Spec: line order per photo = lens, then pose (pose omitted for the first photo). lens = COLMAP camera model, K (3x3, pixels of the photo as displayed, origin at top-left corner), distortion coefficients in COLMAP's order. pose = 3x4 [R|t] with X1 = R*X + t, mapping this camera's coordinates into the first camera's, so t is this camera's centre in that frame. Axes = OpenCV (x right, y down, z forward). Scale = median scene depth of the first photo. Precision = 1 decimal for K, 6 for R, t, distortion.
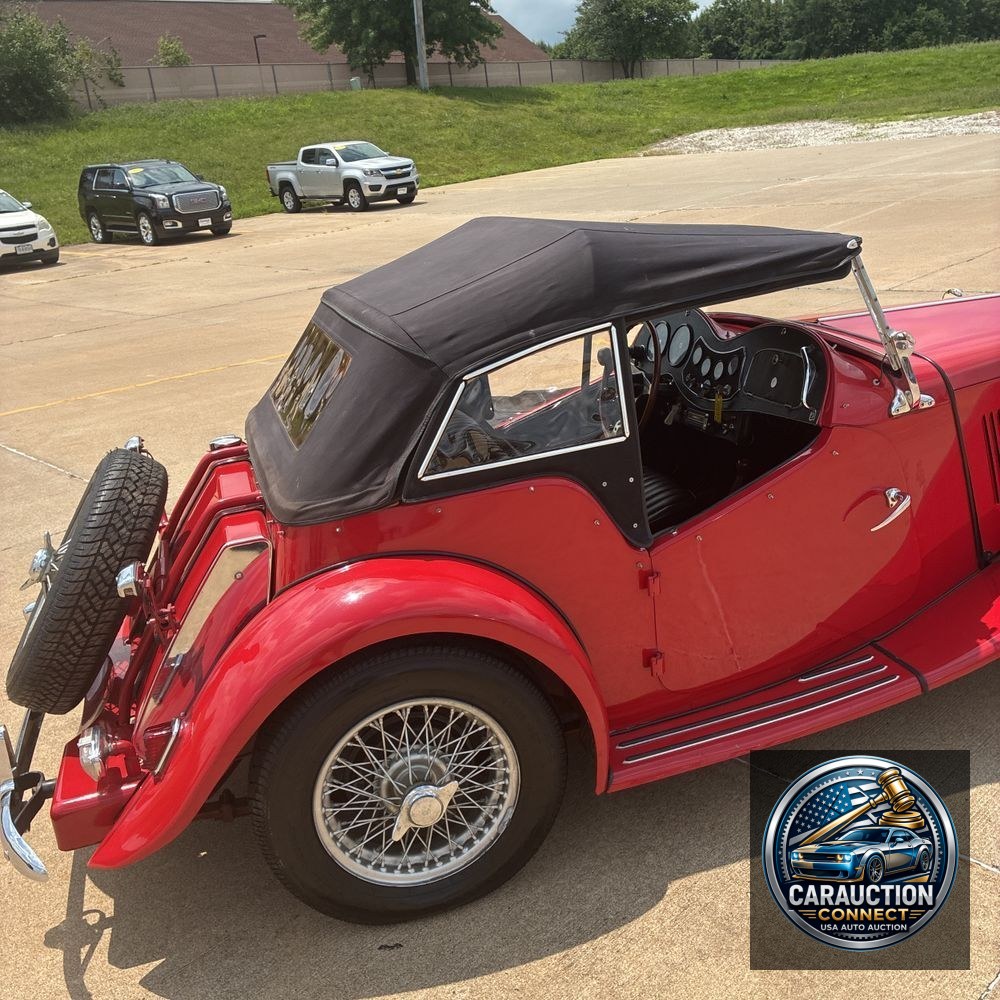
lens RADIAL K [[1012.5, 0, 497.8], [0, 1012.5, 506.8], [0, 0, 1]] dist [0.019523, 0.000000]
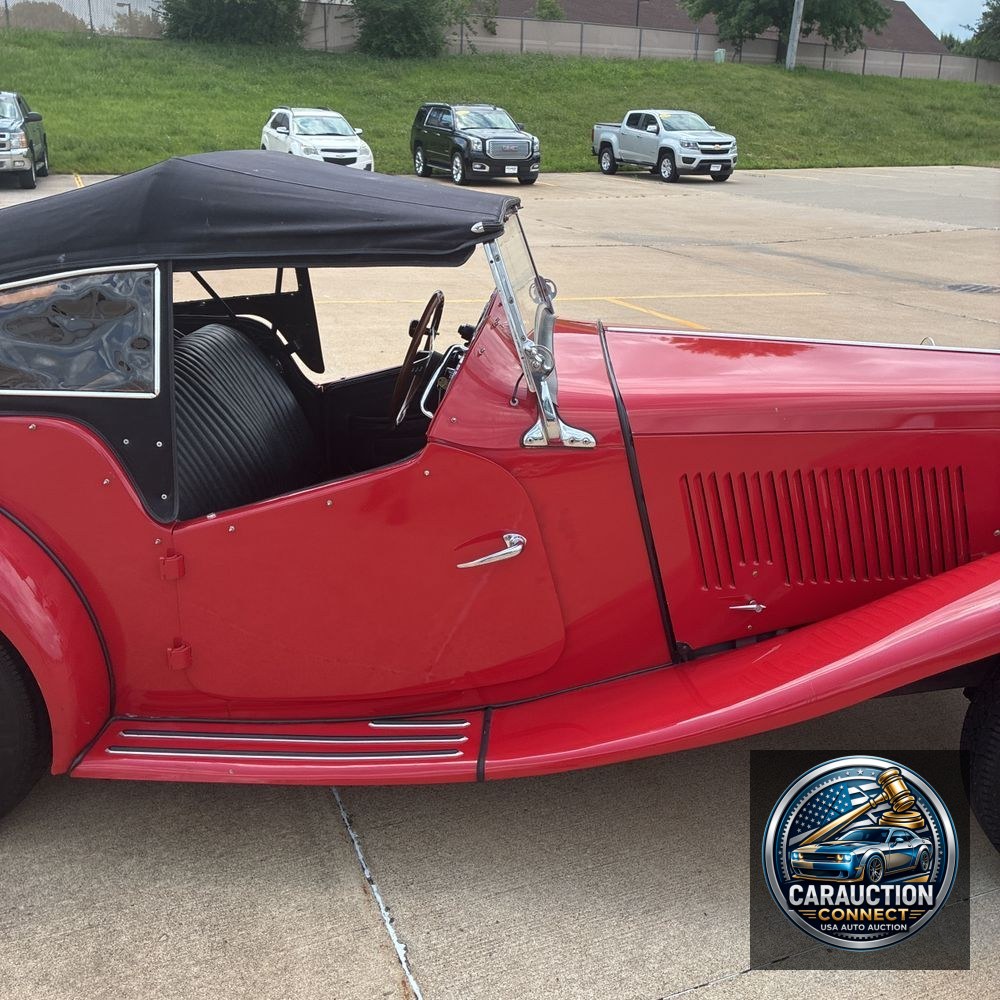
lens RADIAL K [[1012.5, 0, 499.6], [0, 1012.5, 482.3], [0, 0, 1]] dist [0.019523, 0.000000]
pose [[0.932384, 0.229128, -0.279570, 0.048532], [-0.227747, 0.972983, 0.037881, -0.006803], [0.280697, 0.028352, 0.959378, 0.015702]]
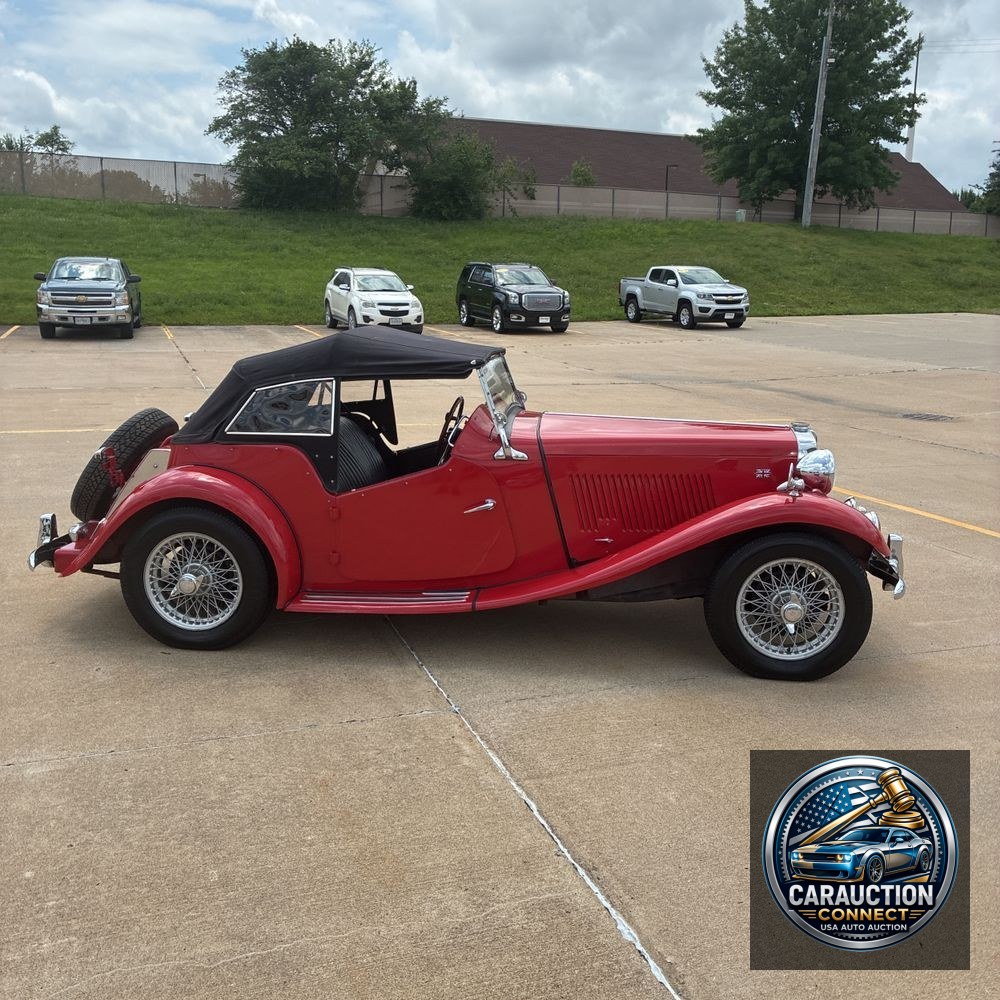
lens RADIAL K [[1012.5, 0, 500.5], [0, 1012.5, 490.9], [0, 0, 1]] dist [0.019523, 0.000000]
pose [[0.918388, 0.192726, -0.345572, 0.082743], [-0.232407, 0.969573, -0.076907, 0.008397], [0.320235, 0.150944, 0.935235, -0.055221]]
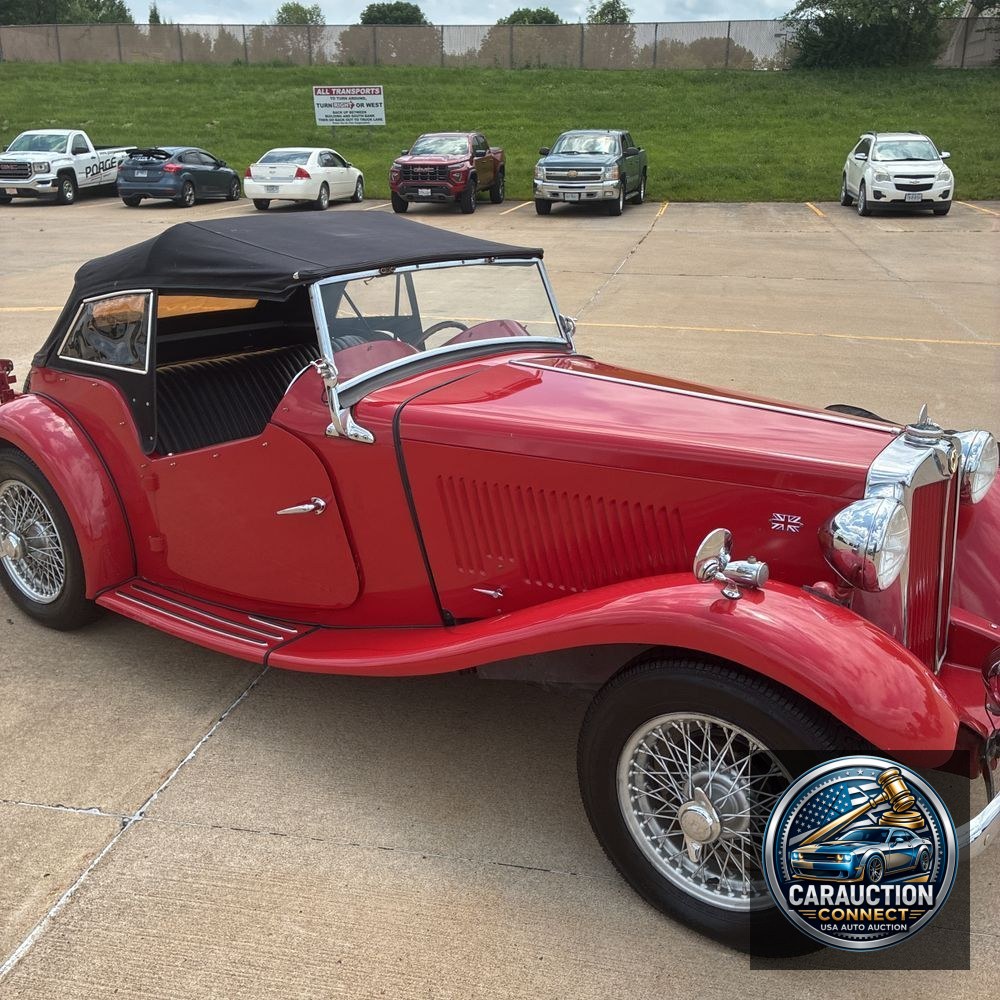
lens RADIAL K [[1012.5, 0, 506.1], [0, 1012.5, 507.2], [0, 0, 1]] dist [0.019523, 0.000000]
pose [[0.589057, 0.364100, -0.721417, 0.108386], [-0.325760, 0.923982, 0.200343, -0.024423], [0.739522, 0.116995, 0.662888, 0.031876]]
